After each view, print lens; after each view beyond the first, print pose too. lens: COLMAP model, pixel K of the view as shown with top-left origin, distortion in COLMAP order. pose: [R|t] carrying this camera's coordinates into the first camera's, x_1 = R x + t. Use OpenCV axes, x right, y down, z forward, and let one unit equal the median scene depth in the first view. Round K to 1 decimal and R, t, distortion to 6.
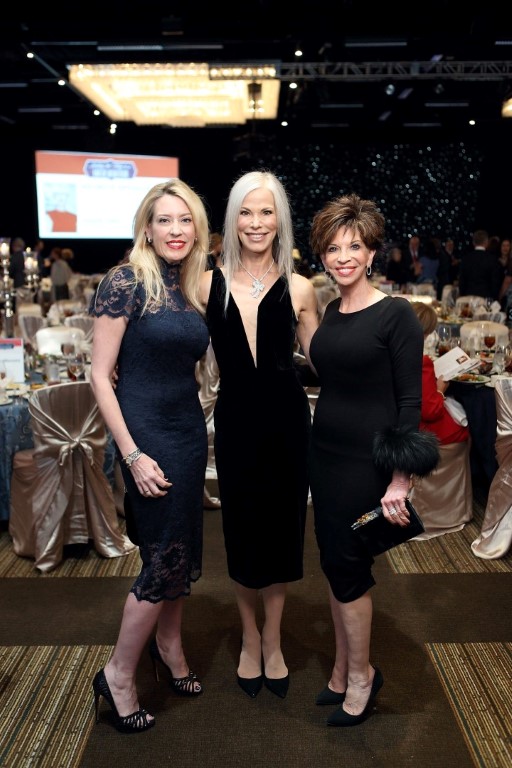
lens RADIAL K [[695.2, 0, 255.2], [0, 695.2, 382.3], [0, 0, 1]] dist [0.005437, 0.000000]
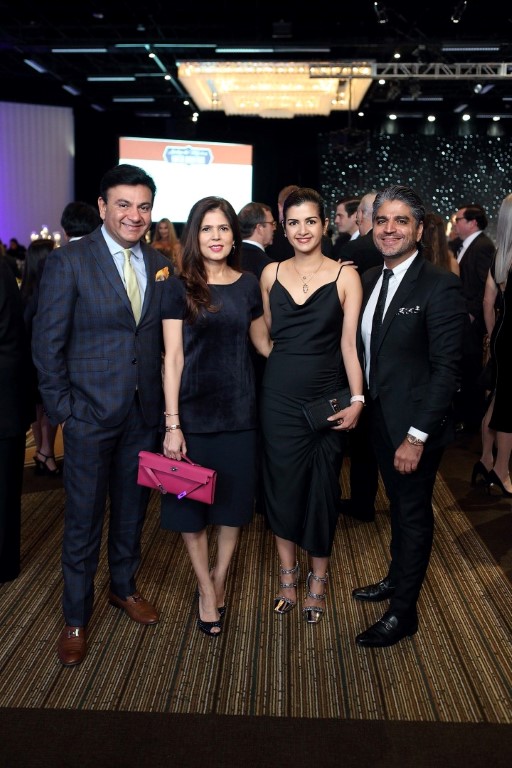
lens RADIAL K [[739.6, 0, 258.9], [0, 739.6, 387.4], [0, 0, 1]] dist [0.003665, 0.000000]
pose [[0.999319, 0.022336, -0.029360, -0.082094], [-0.021927, 0.999659, 0.014164, 0.025533], [0.029666, -0.013510, 0.999469, -0.128517]]
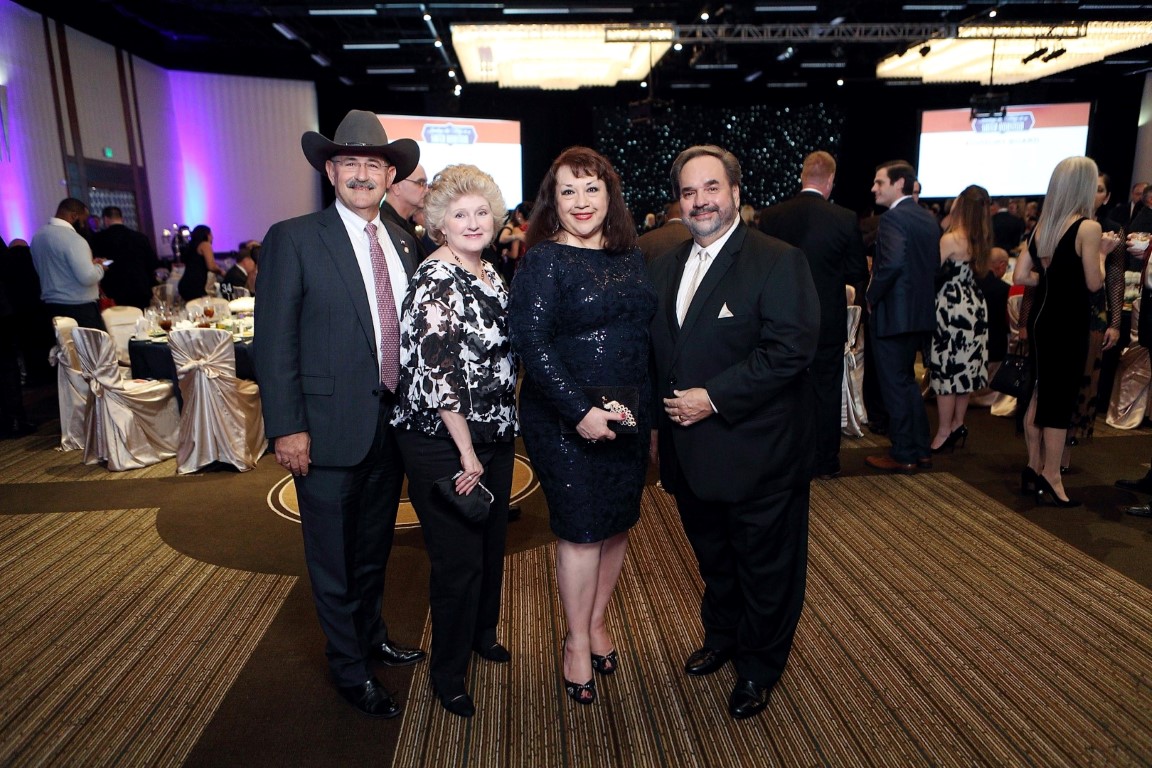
lens RADIAL K [[809.9, 0, 584.4], [0, 809.9, 386.9], [0, 0, 1]] dist [0.005336, -0.000985]
pose [[0.996877, -0.029763, 0.073146, -0.155211], [0.028975, 0.999510, 0.011812, 0.021627], [-0.073462, -0.009656, 0.997251, -0.095977]]
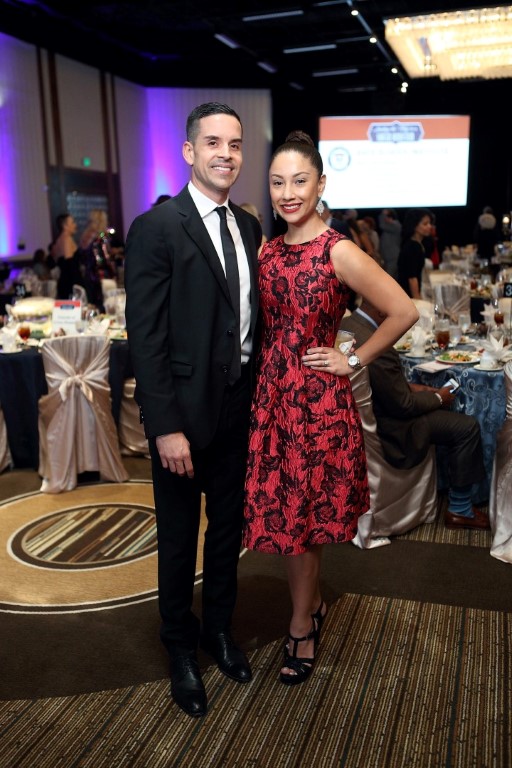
lens RADIAL K [[752.2, 0, 252.4], [0, 752.2, 385.6], [0, 0, 1]] dist [-0.007512, 0.000000]
pose [[0.952276, 0.044449, -0.301983, -0.095144], [-0.036789, 0.998842, 0.031009, 0.006207], [0.303012, -0.018419, 0.952809, -0.014465]]
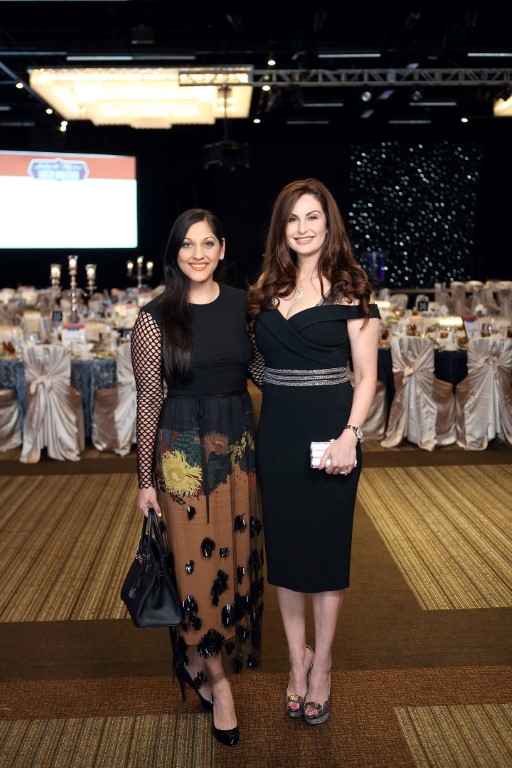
lens RADIAL K [[937.5, 0, 257.1], [0, 937.5, 382.8], [0, 0, 1]] dist [0.007866, 0.000000]
pose [[0.999097, -0.009826, 0.041339, -0.012980], [0.012194, 0.998275, -0.057438, 0.040727], [-0.040704, 0.057890, 0.997493, -0.221973]]
